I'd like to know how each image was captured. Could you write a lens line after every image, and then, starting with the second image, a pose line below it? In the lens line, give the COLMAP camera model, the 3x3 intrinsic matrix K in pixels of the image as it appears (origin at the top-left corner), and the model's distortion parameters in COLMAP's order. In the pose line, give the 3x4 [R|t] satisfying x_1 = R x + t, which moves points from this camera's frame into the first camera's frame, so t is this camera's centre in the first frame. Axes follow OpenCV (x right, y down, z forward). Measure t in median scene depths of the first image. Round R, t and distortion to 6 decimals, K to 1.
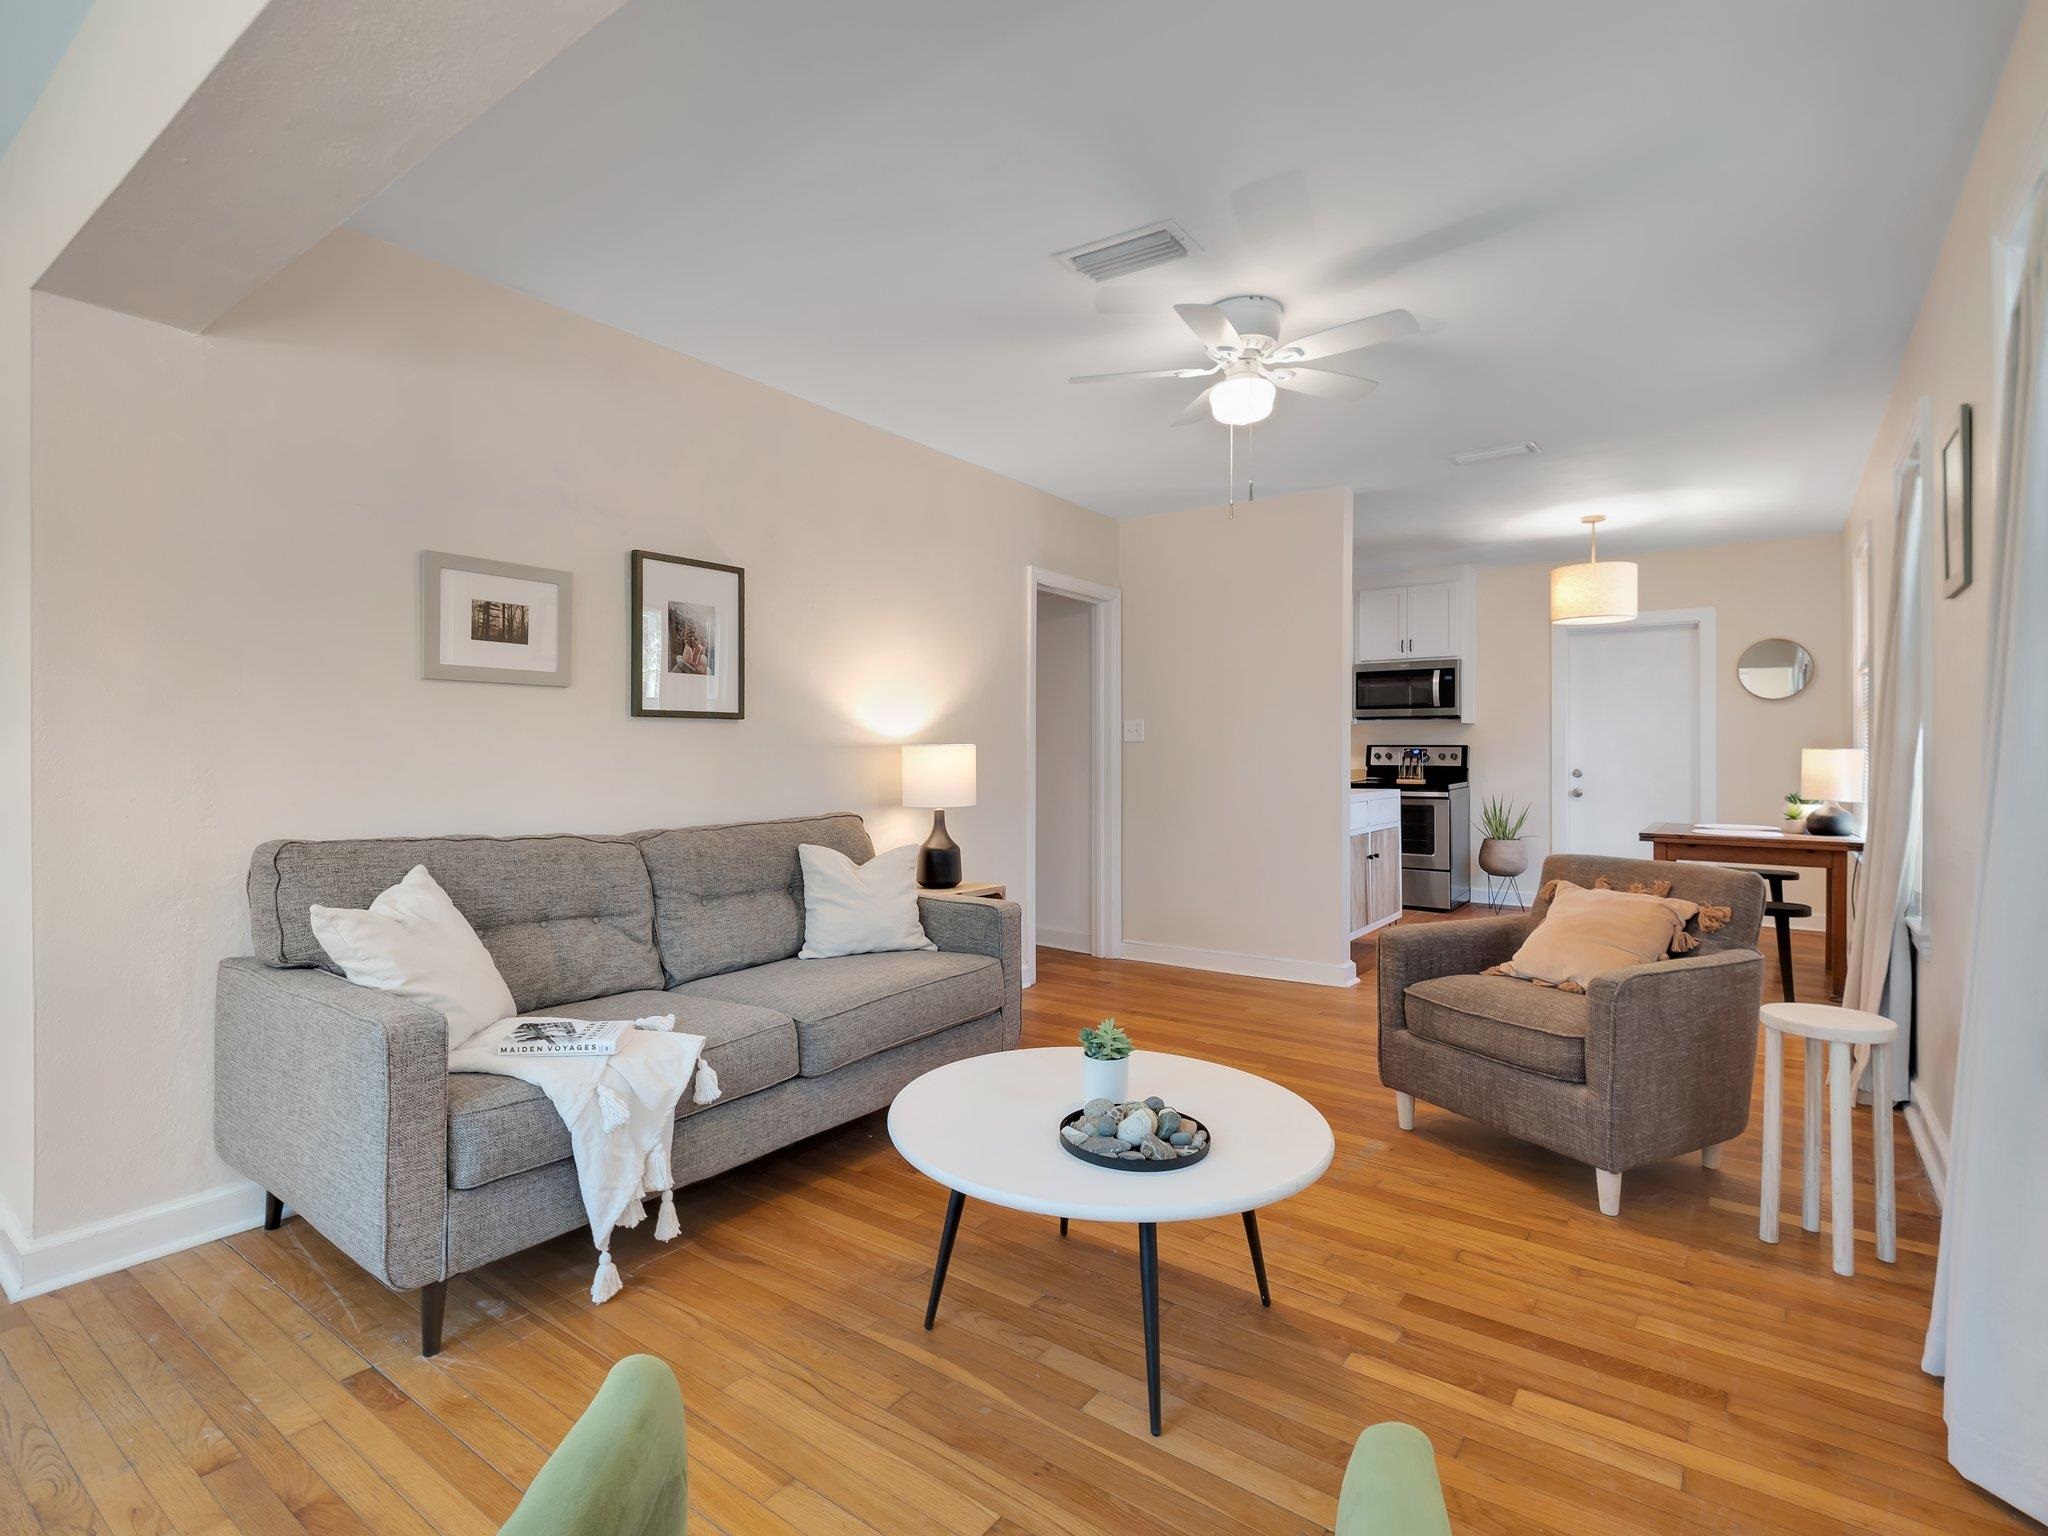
lens RADIAL K [[1006.5, 0, 1025.1], [0, 1006.5, 761.0], [0, 0, 1]] dist [-0.000011, -0.000085]
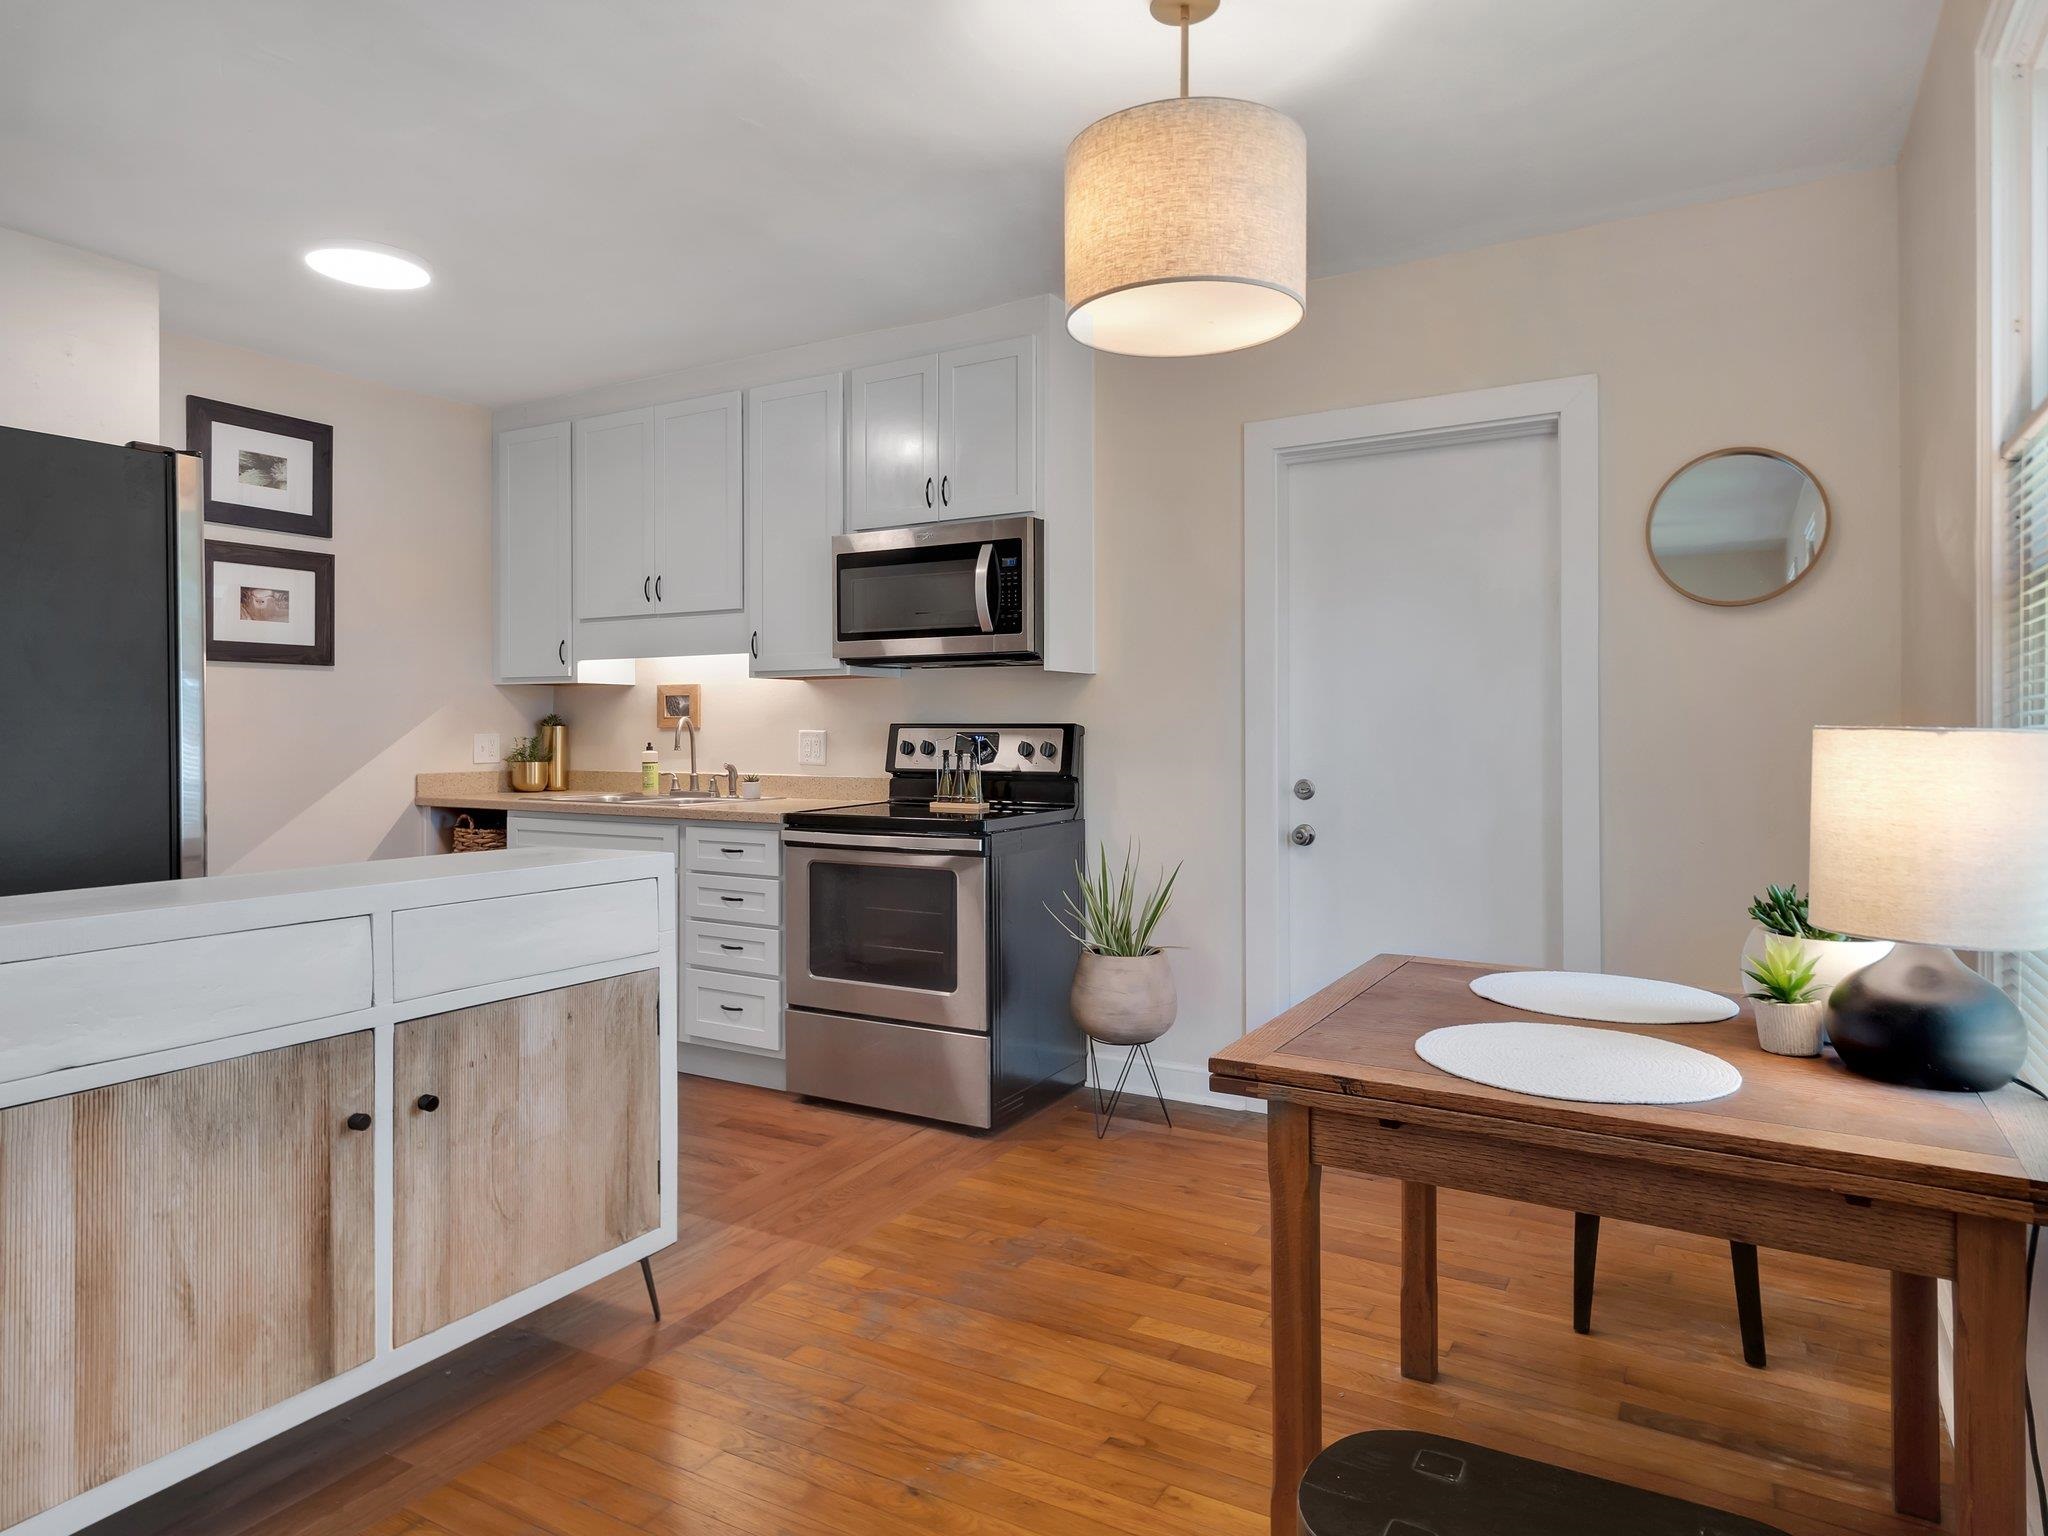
lens RADIAL K [[1226.7, 0, 1023.3], [0, 1226.7, 758.3], [0, 0, 1]] dist [-0.000664, 0.000840]
pose [[0.994480, -0.002245, 0.104906, 0.367845], [0.001515, 0.999974, 0.007041, -0.004703], [-0.104919, -0.006843, 0.994457, 0.484960]]
